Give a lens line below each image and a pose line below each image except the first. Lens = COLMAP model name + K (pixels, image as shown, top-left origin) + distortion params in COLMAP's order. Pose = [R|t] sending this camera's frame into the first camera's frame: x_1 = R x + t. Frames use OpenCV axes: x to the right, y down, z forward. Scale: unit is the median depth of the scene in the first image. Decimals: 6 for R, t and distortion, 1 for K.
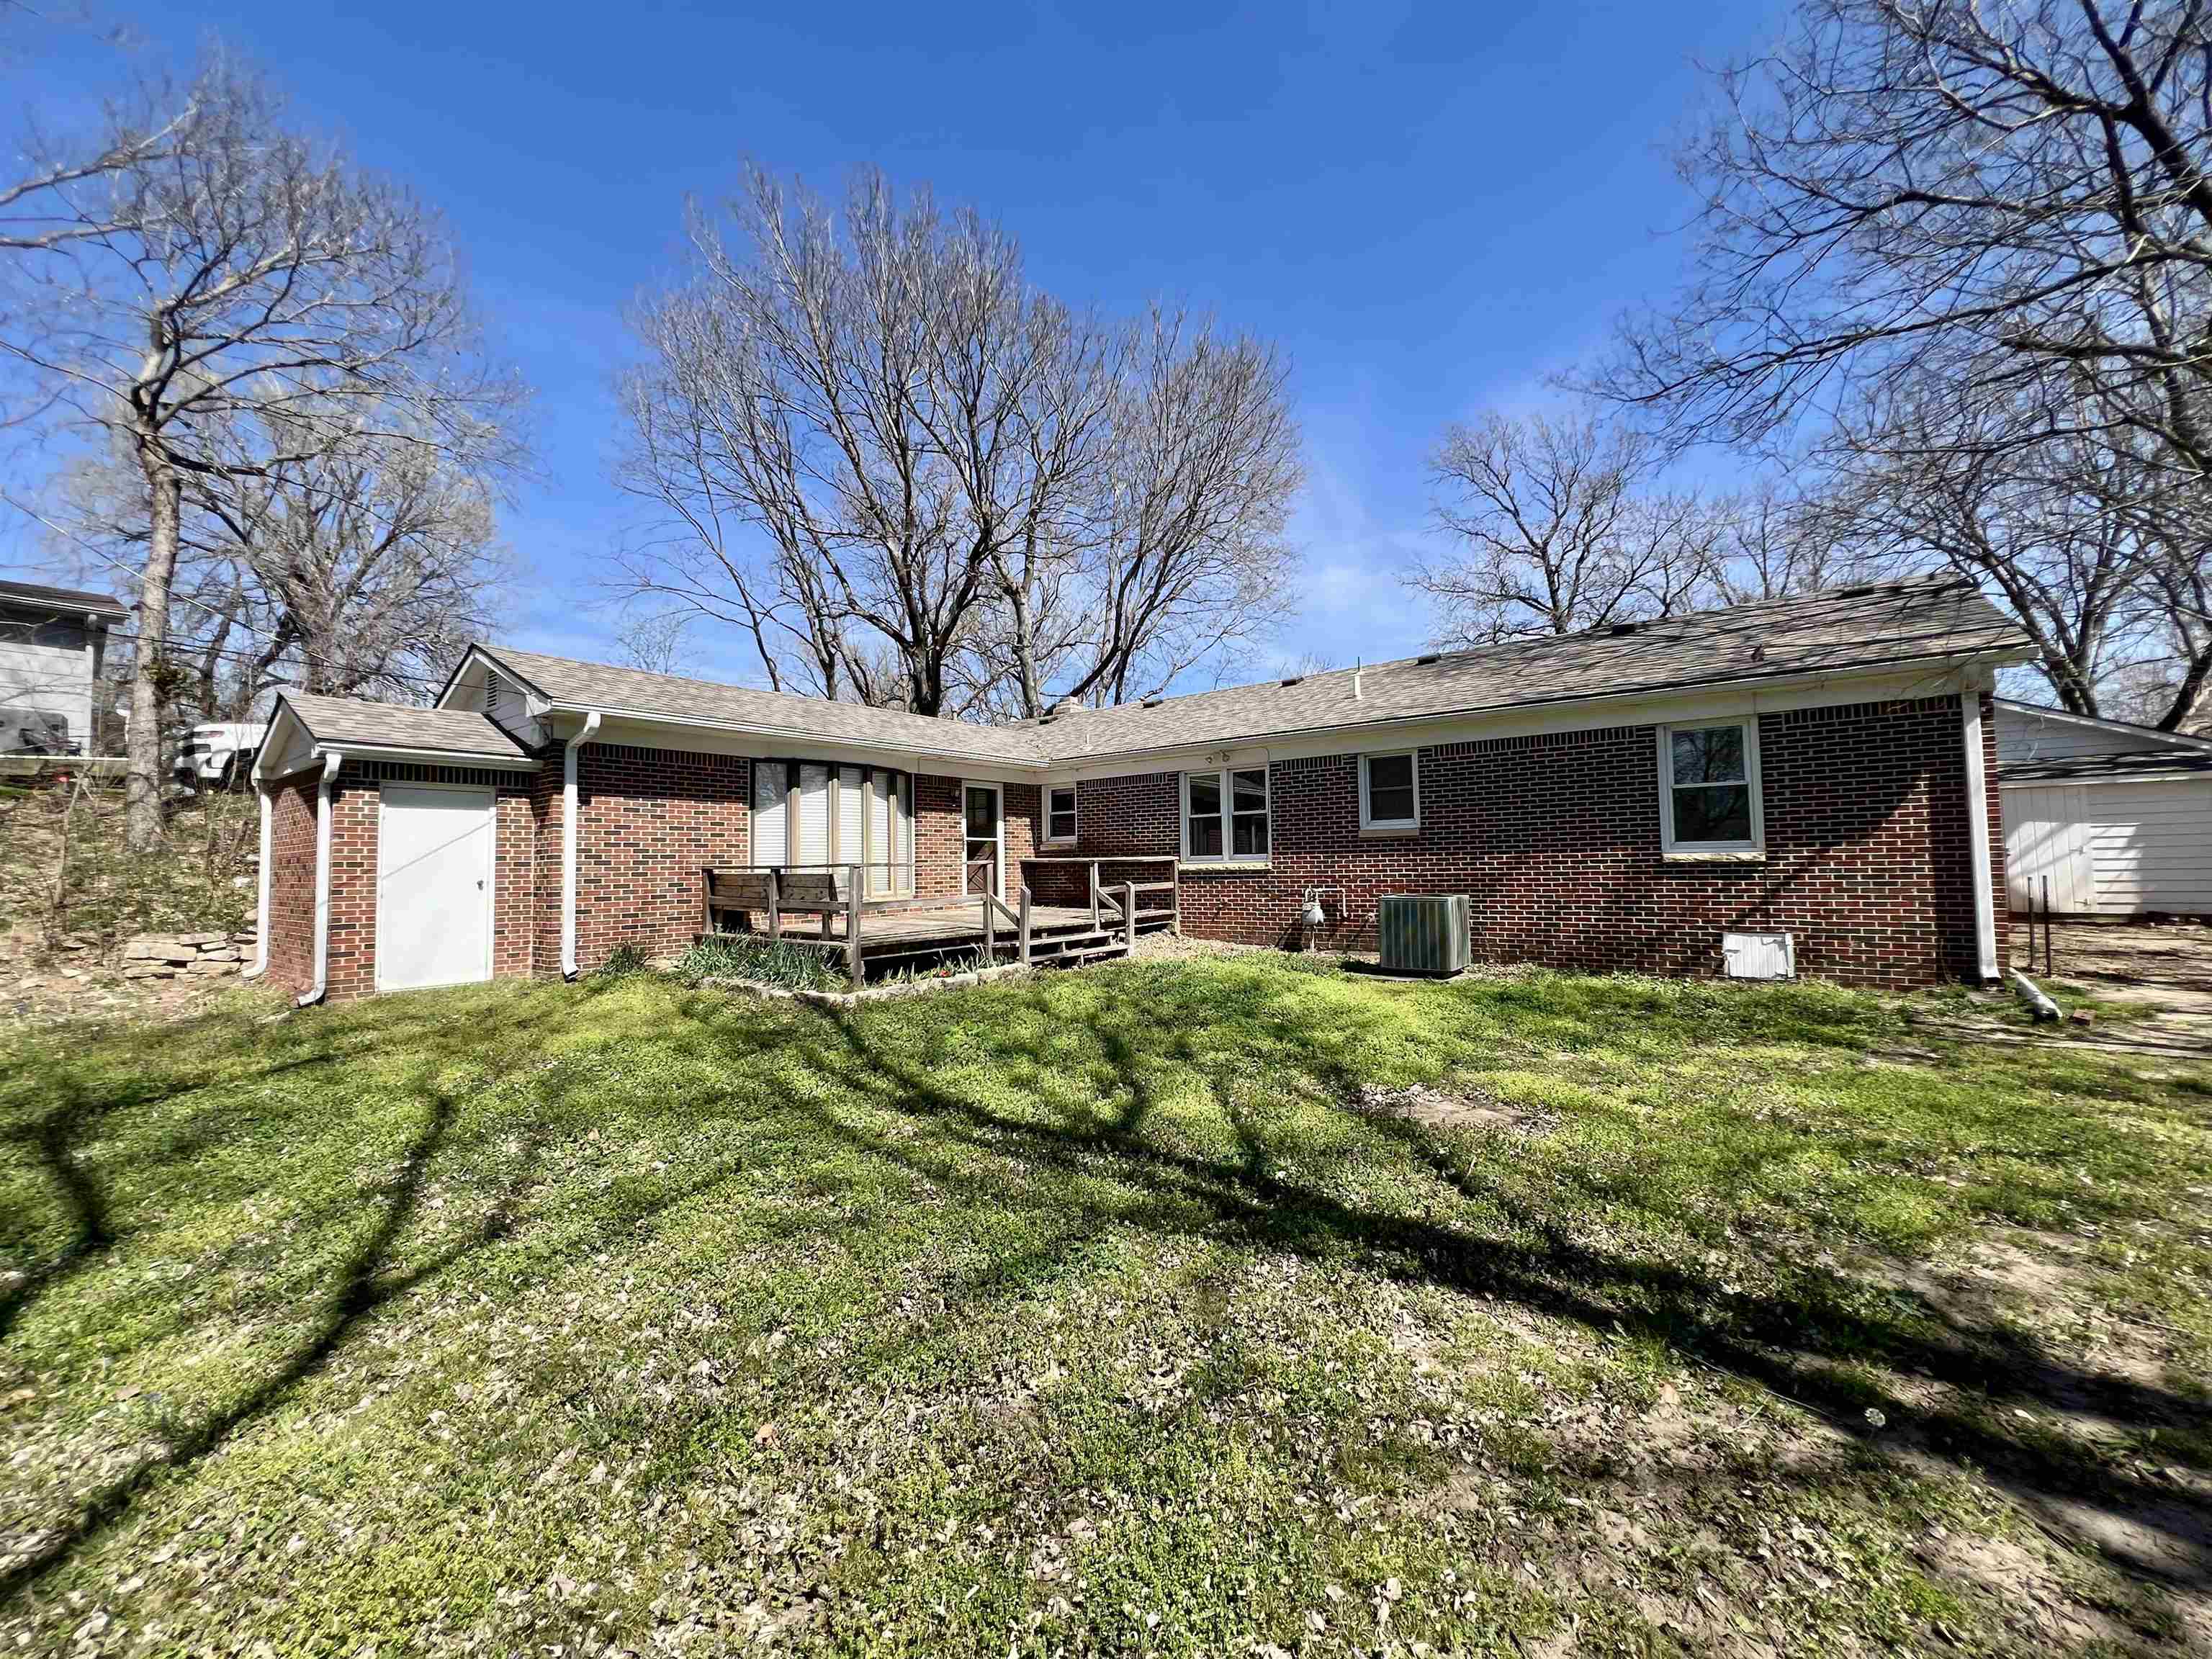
lens RADIAL K [[887.4, 0, 1087.1], [0, 887.4, 826.2], [0, 0, 1]] dist [-0.002890, 0.000972]
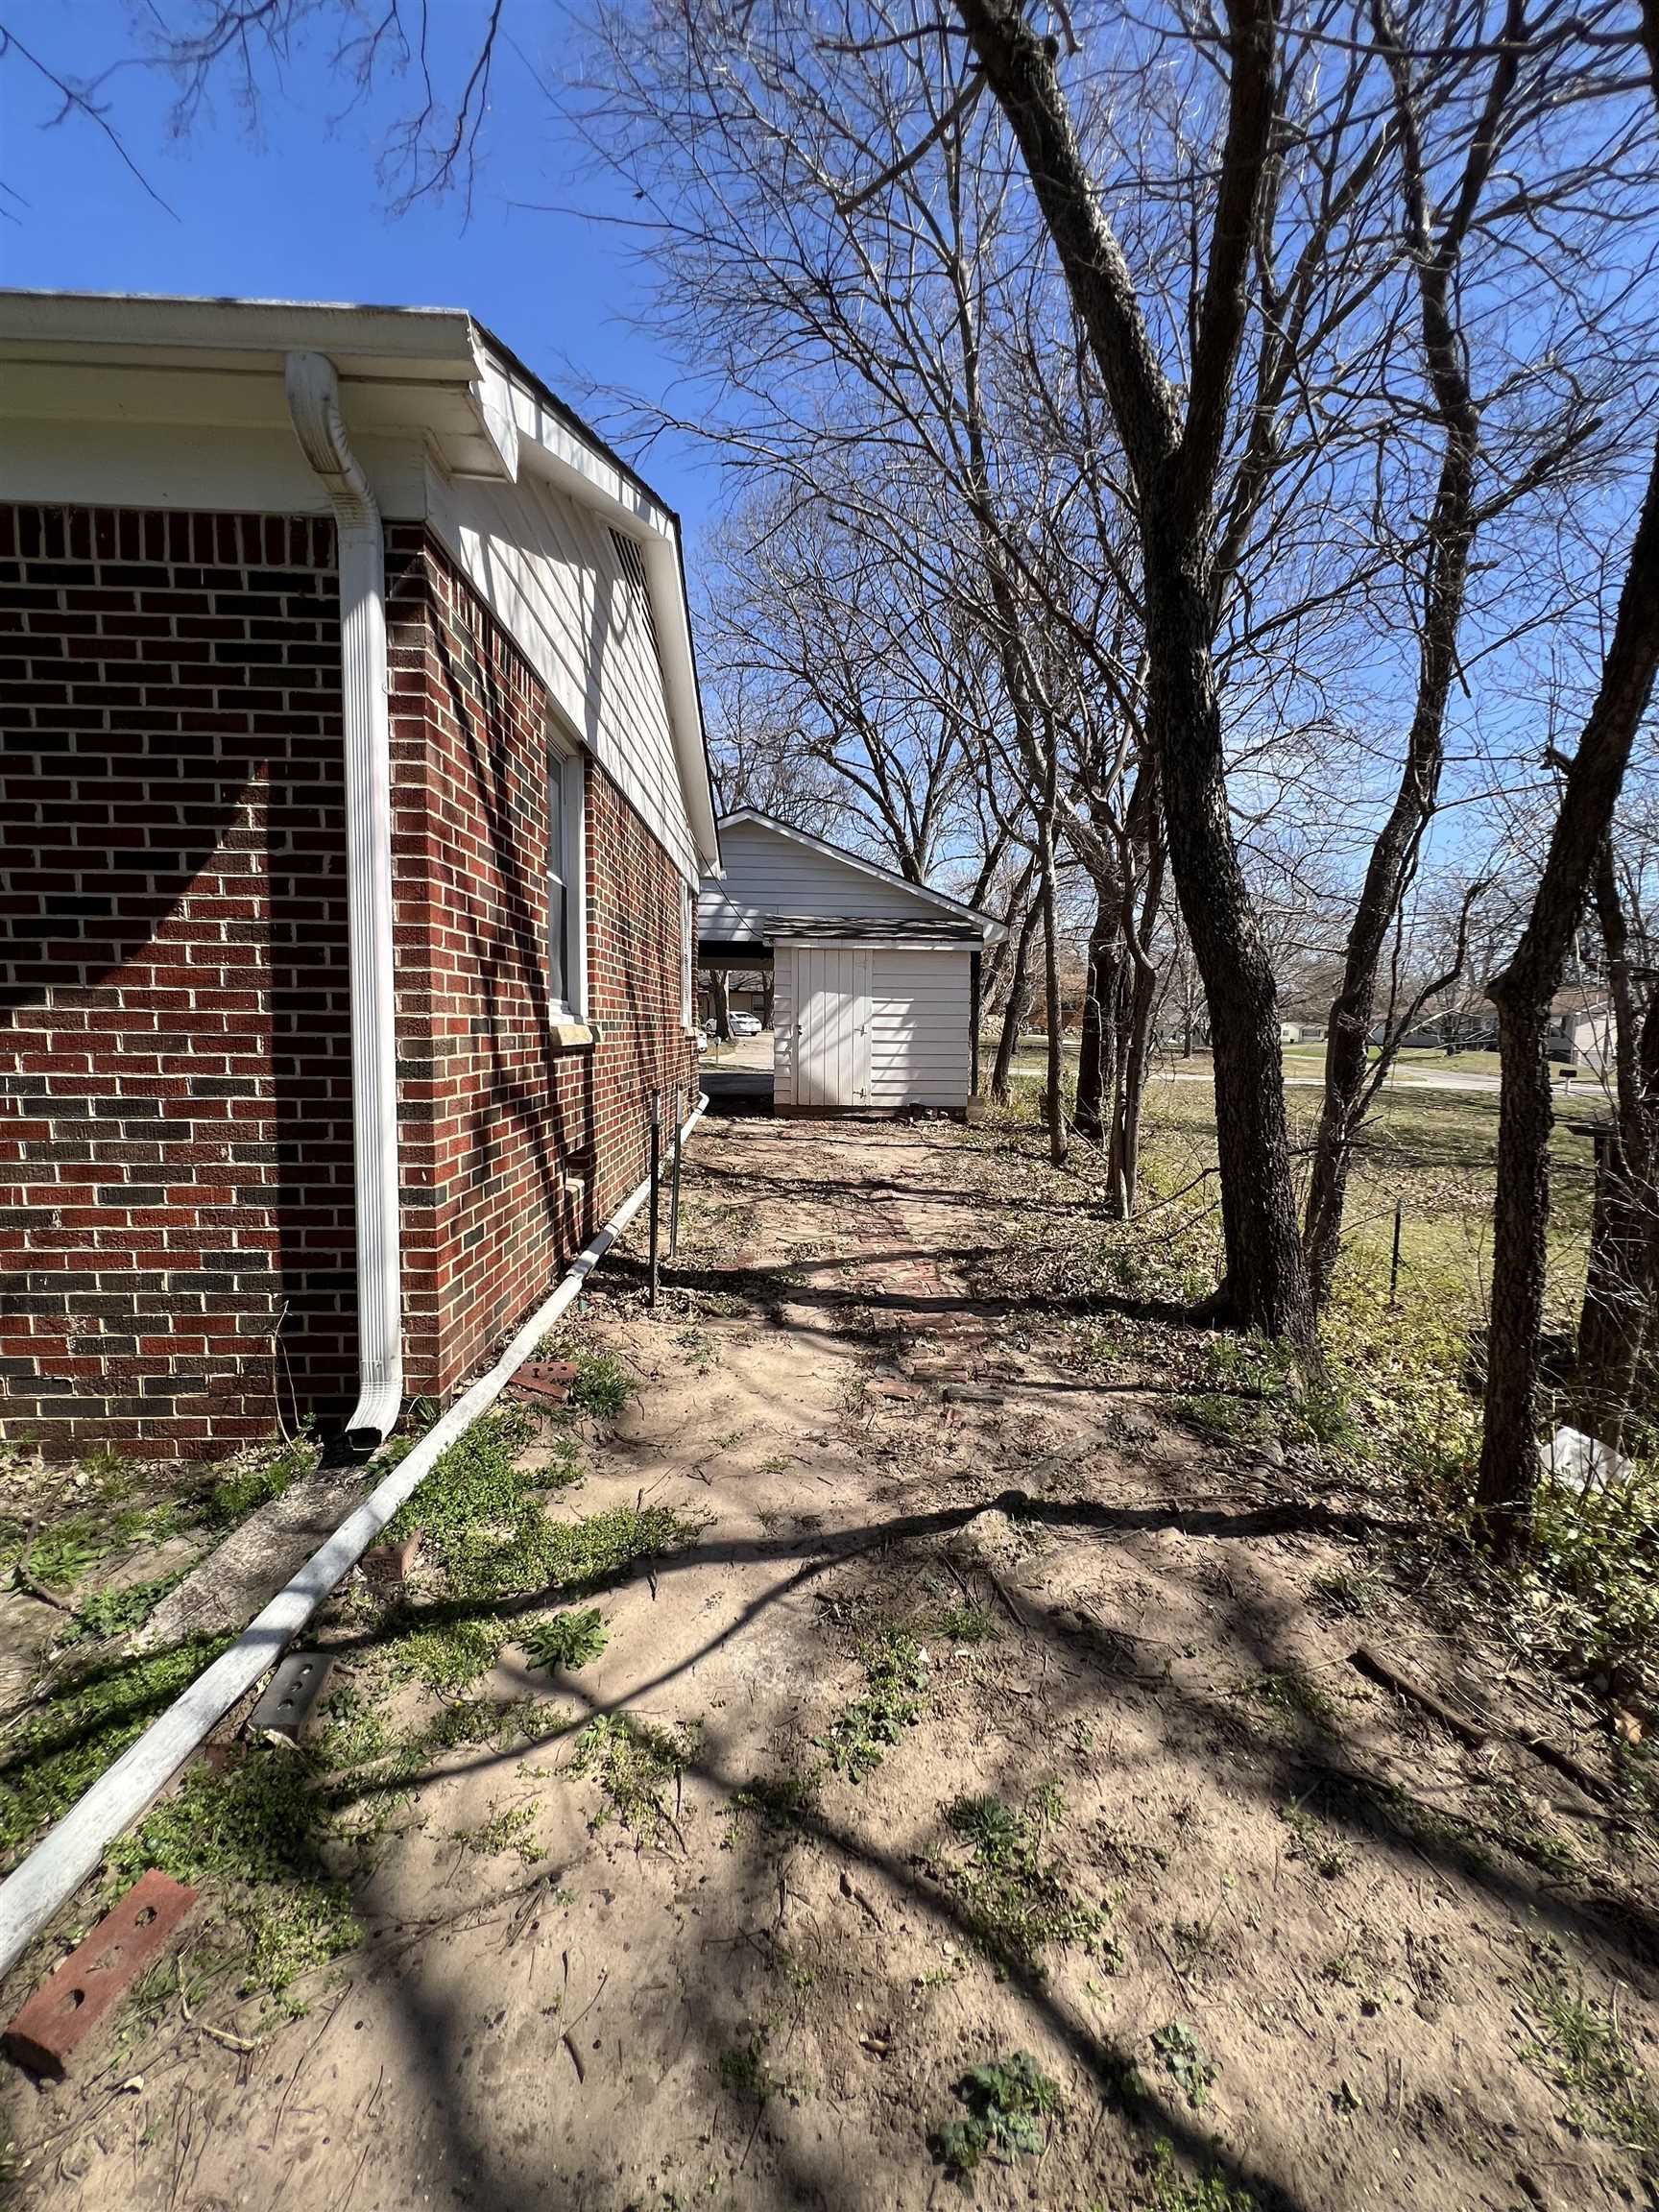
lens RADIAL K [[887.4, 0, 834.1], [0, 887.4, 1103.6], [0, 0, 1]] dist [-0.002890, 0.000972]
pose [[0.757895, -0.031306, 0.651625, 0.574992], [-0.055157, 0.992197, 0.111820, 0.004689], [-0.650040, -0.120690, 0.750254, 0.400318]]
